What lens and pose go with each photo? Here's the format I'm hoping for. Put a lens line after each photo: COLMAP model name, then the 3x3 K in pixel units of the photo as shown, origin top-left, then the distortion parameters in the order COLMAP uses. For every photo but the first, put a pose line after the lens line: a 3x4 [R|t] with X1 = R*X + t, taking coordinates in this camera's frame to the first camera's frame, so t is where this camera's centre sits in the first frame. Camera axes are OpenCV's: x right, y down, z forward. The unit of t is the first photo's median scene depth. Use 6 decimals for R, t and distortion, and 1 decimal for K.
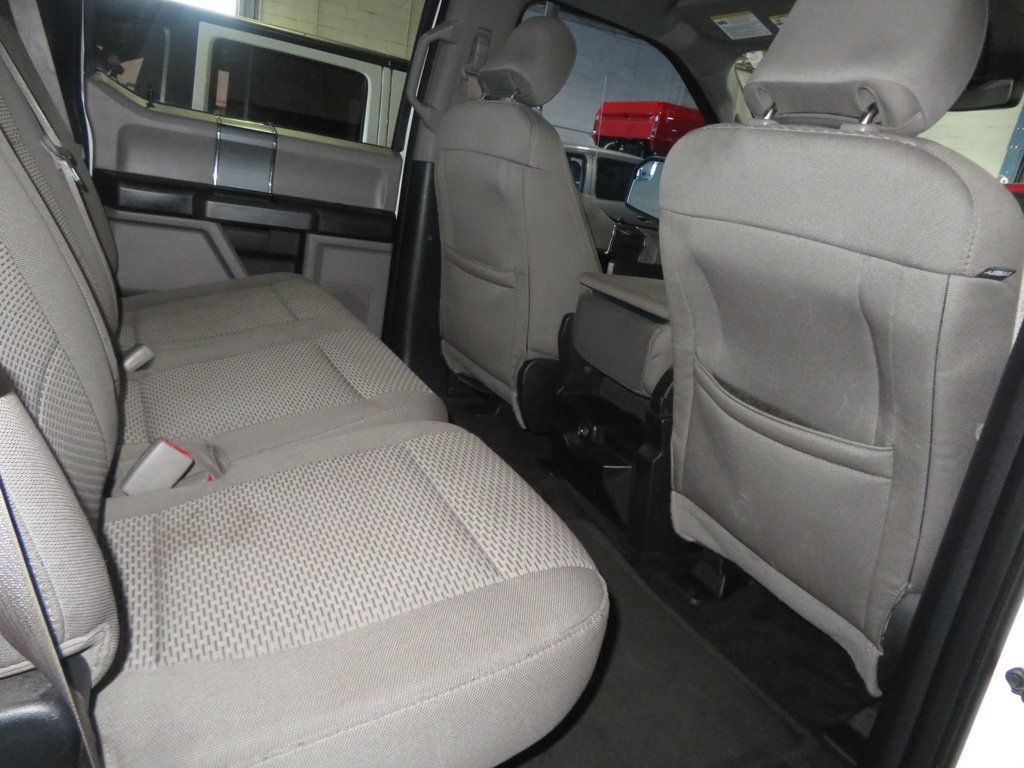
lens RADIAL K [[733.9, 0, 513.1], [0, 733.9, 382.9], [0, 0, 1]] dist [-0.011994, 0.011336]
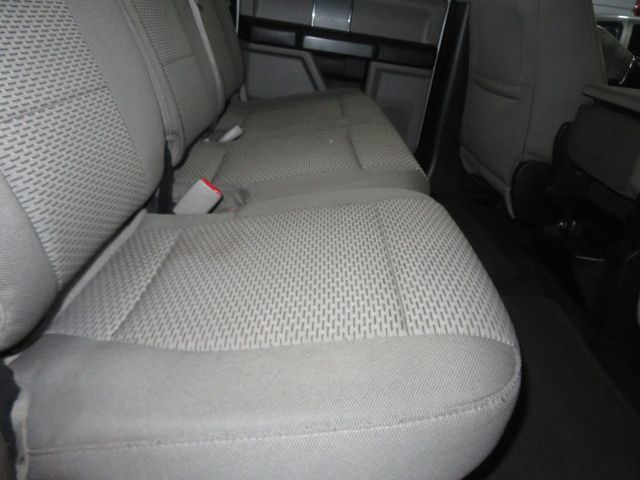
lens RADIAL K [[458.7, 0, 320.8], [0, 458.7, 240.7], [0, 0, 1]] dist [-0.011994, 0.011336]
pose [[0.899894, 0.146462, -0.410778, 0.047766], [-0.099663, 0.986059, 0.133244, 0.029957], [0.424567, -0.078966, 0.901946, 0.165283]]
